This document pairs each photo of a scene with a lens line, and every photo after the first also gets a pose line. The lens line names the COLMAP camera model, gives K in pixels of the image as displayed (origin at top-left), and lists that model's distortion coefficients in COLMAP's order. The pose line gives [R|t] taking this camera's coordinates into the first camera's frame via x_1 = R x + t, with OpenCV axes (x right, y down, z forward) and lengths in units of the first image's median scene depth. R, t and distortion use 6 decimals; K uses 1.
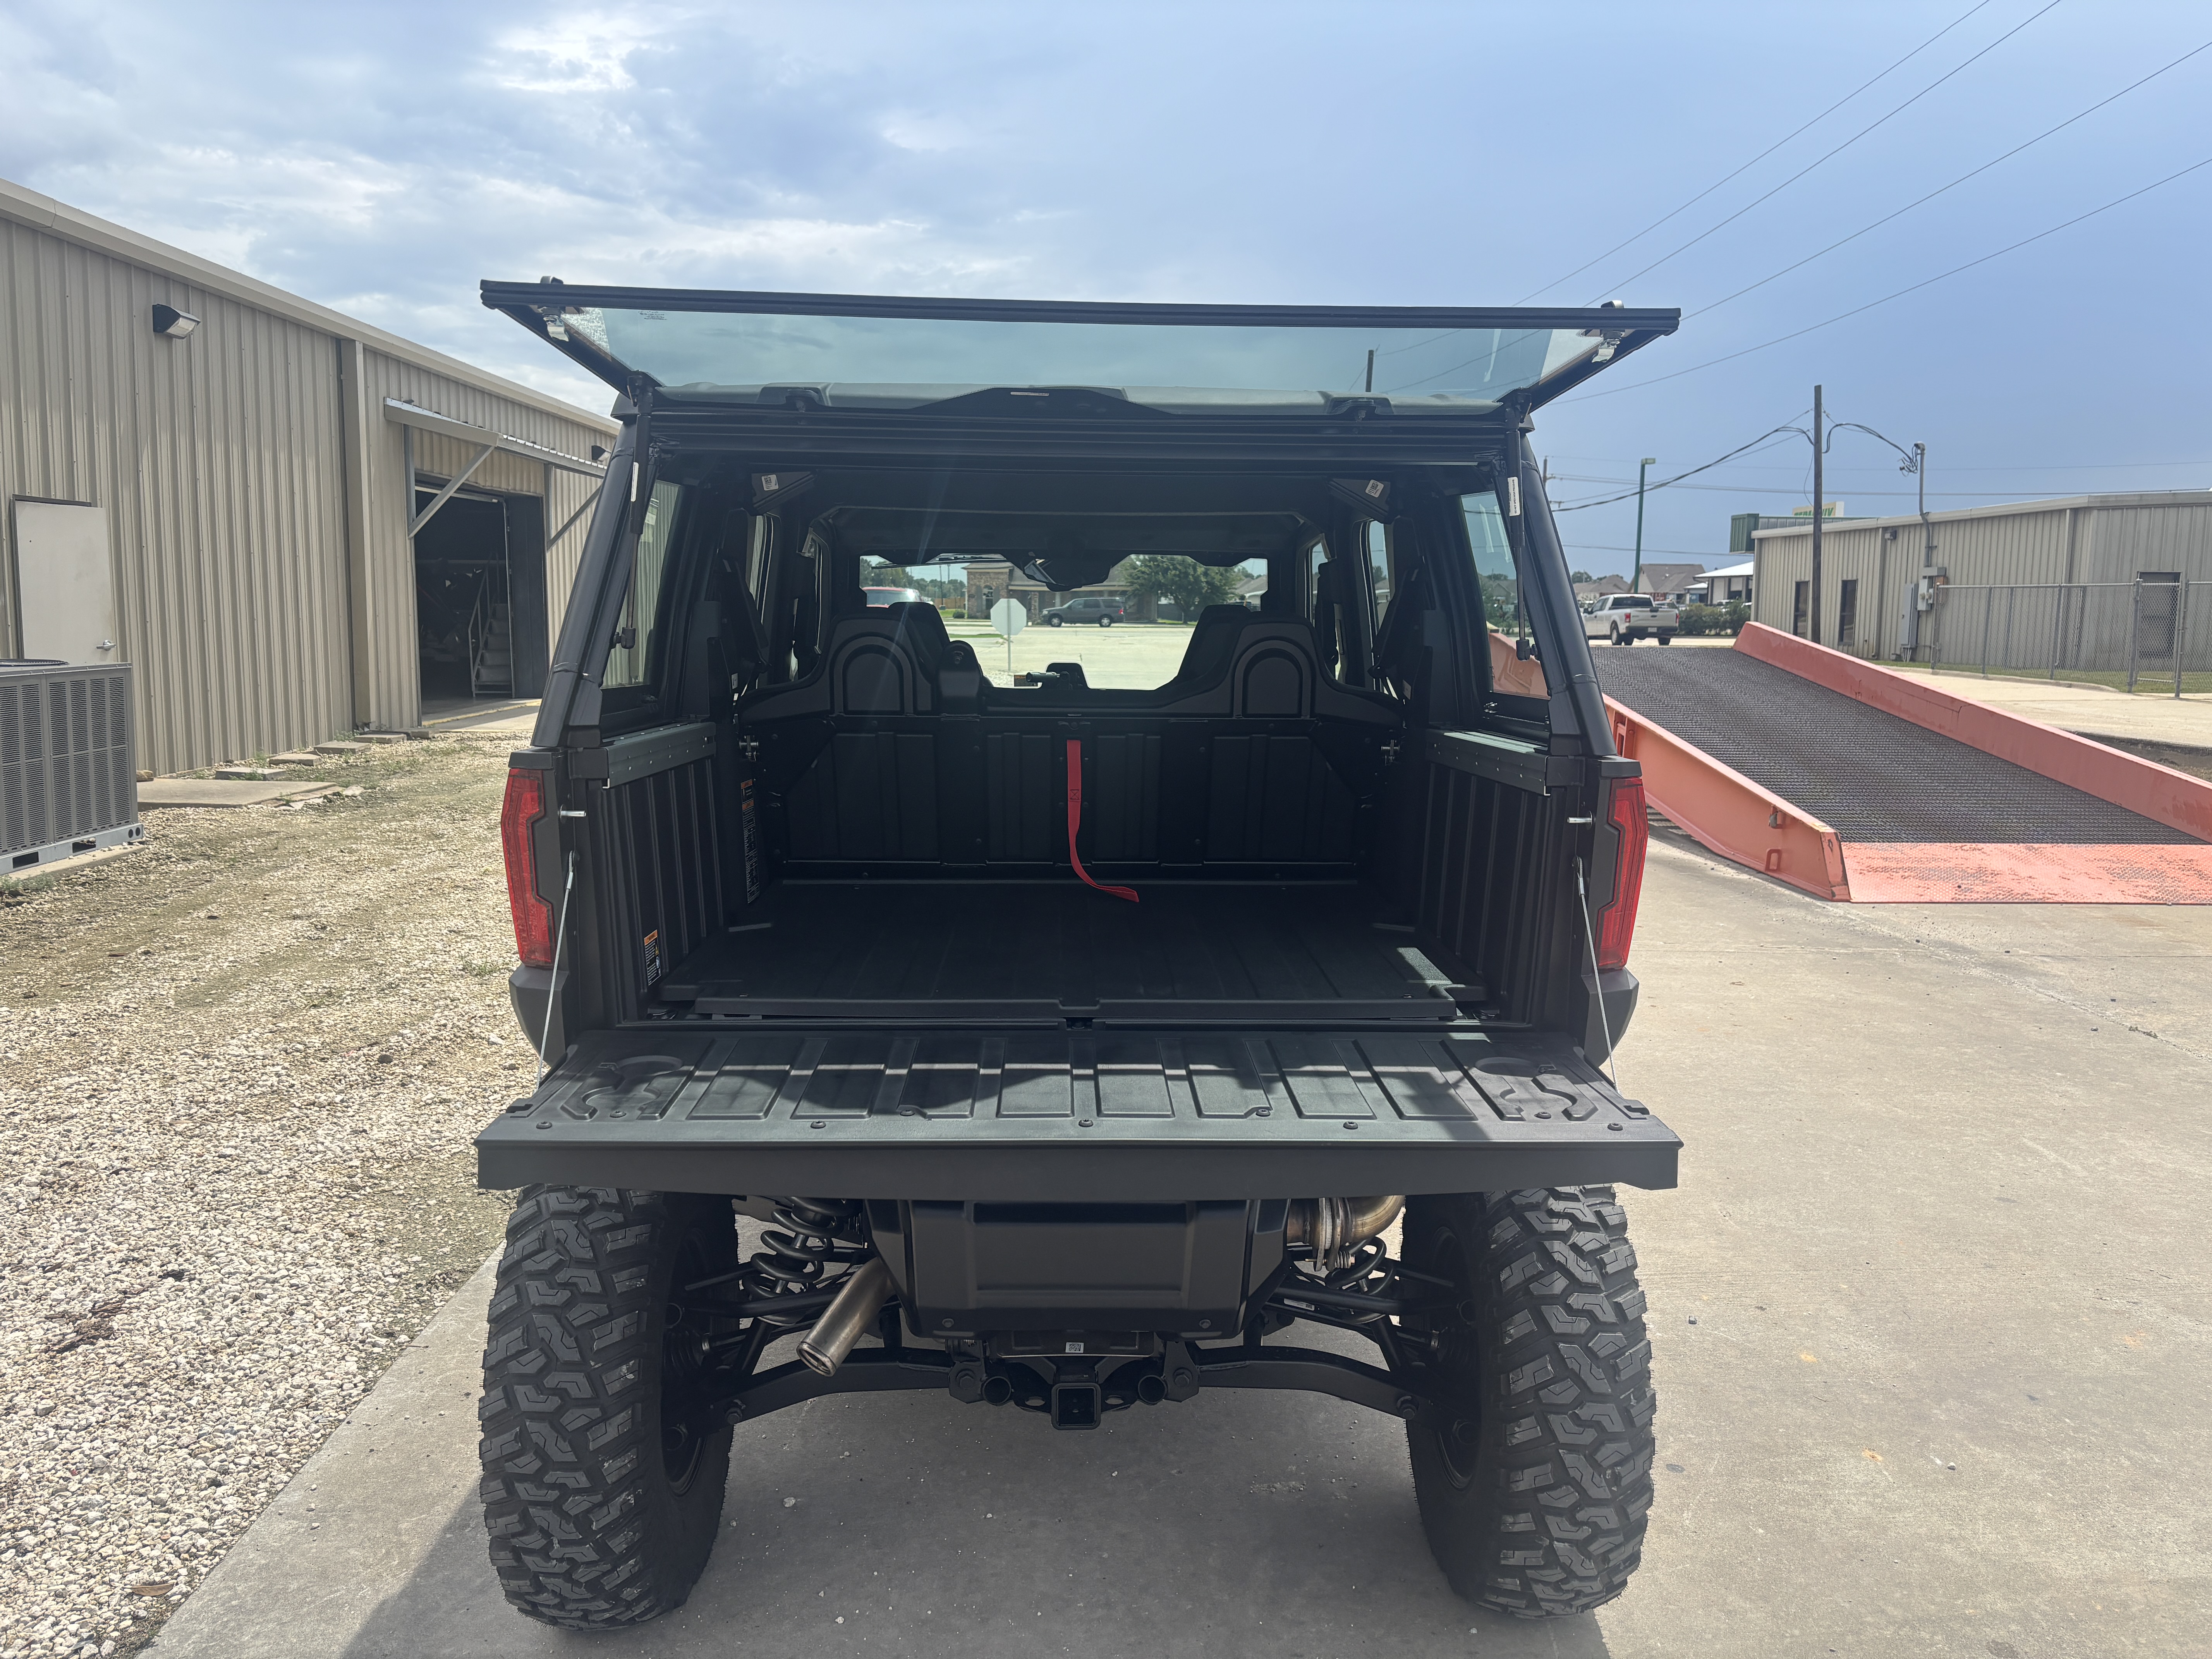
lens RADIAL K [[1698.1, 0, 1117.1], [0, 1698.1, 829.5], [0, 0, 1]] dist [0.072346, 0.010784]
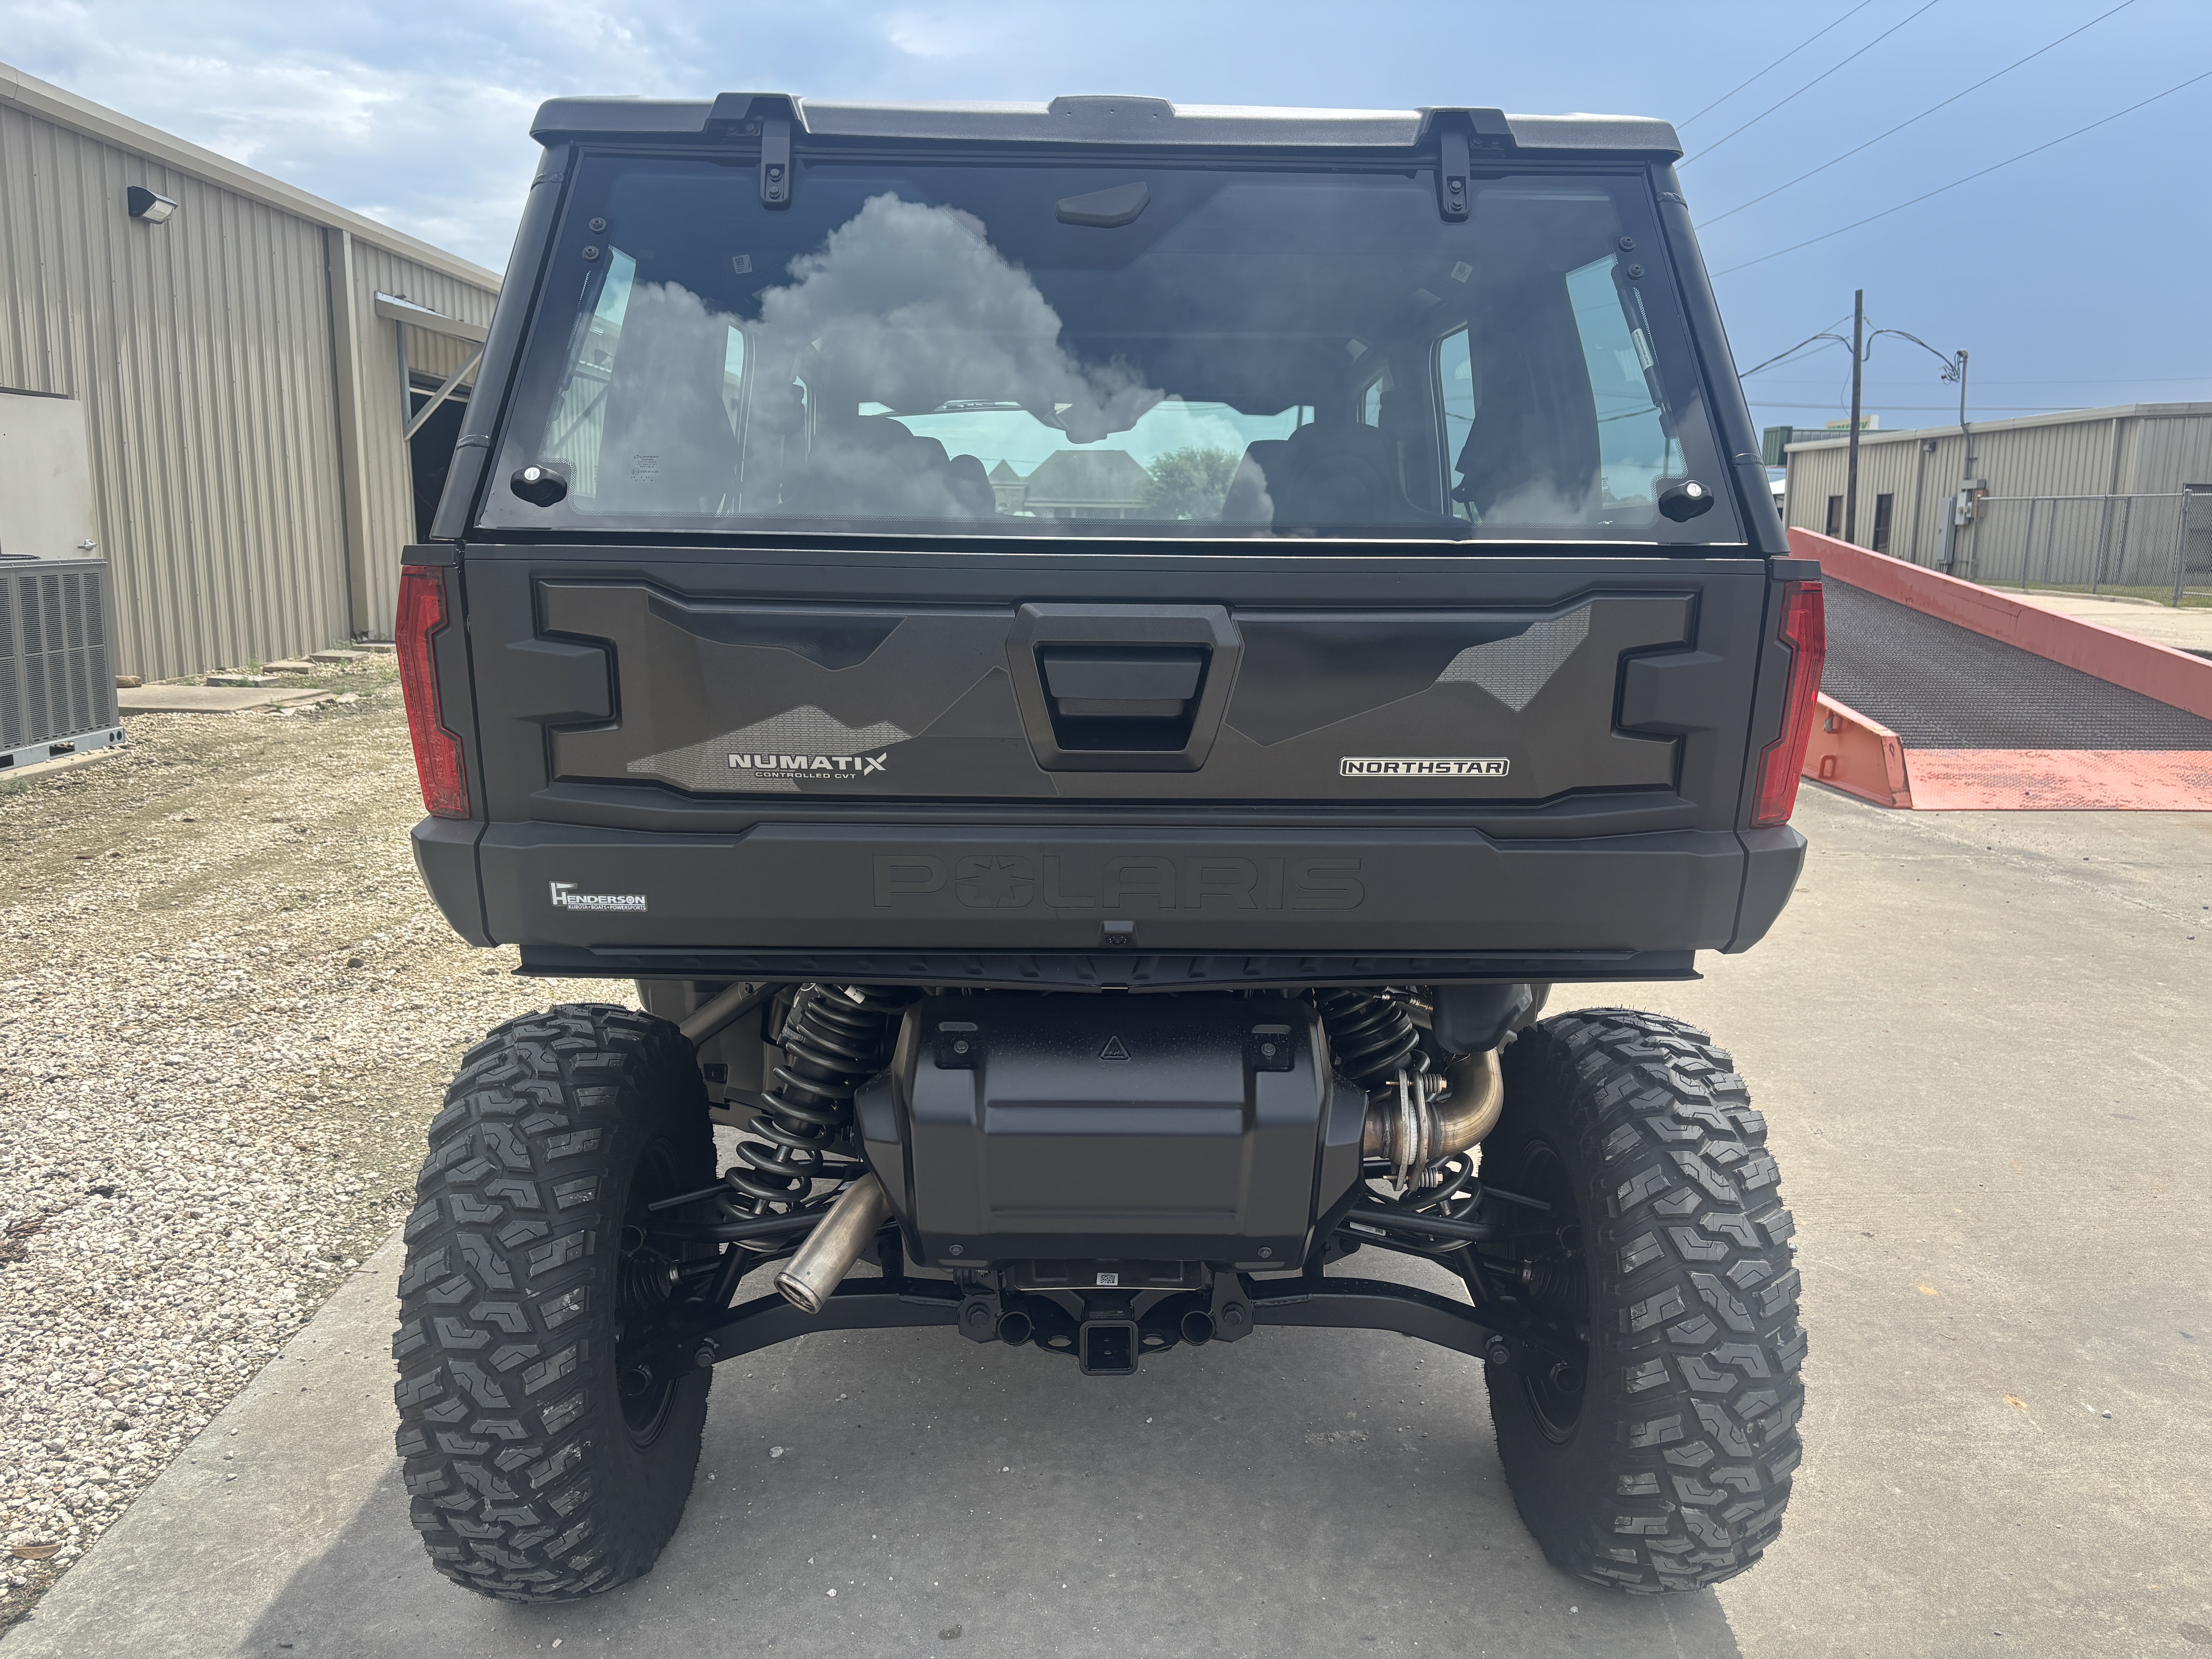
lens RADIAL K [[1671.4, 0, 1106.0], [0, 1671.4, 829.5], [0, 0, 1]] dist [0.081510, -0.003539]
pose [[0.999884, -0.000884, -0.015232, -0.007466], [0.001492, 0.999200, 0.039973, 0.029147], [0.015185, -0.039991, 0.999085, 0.108997]]
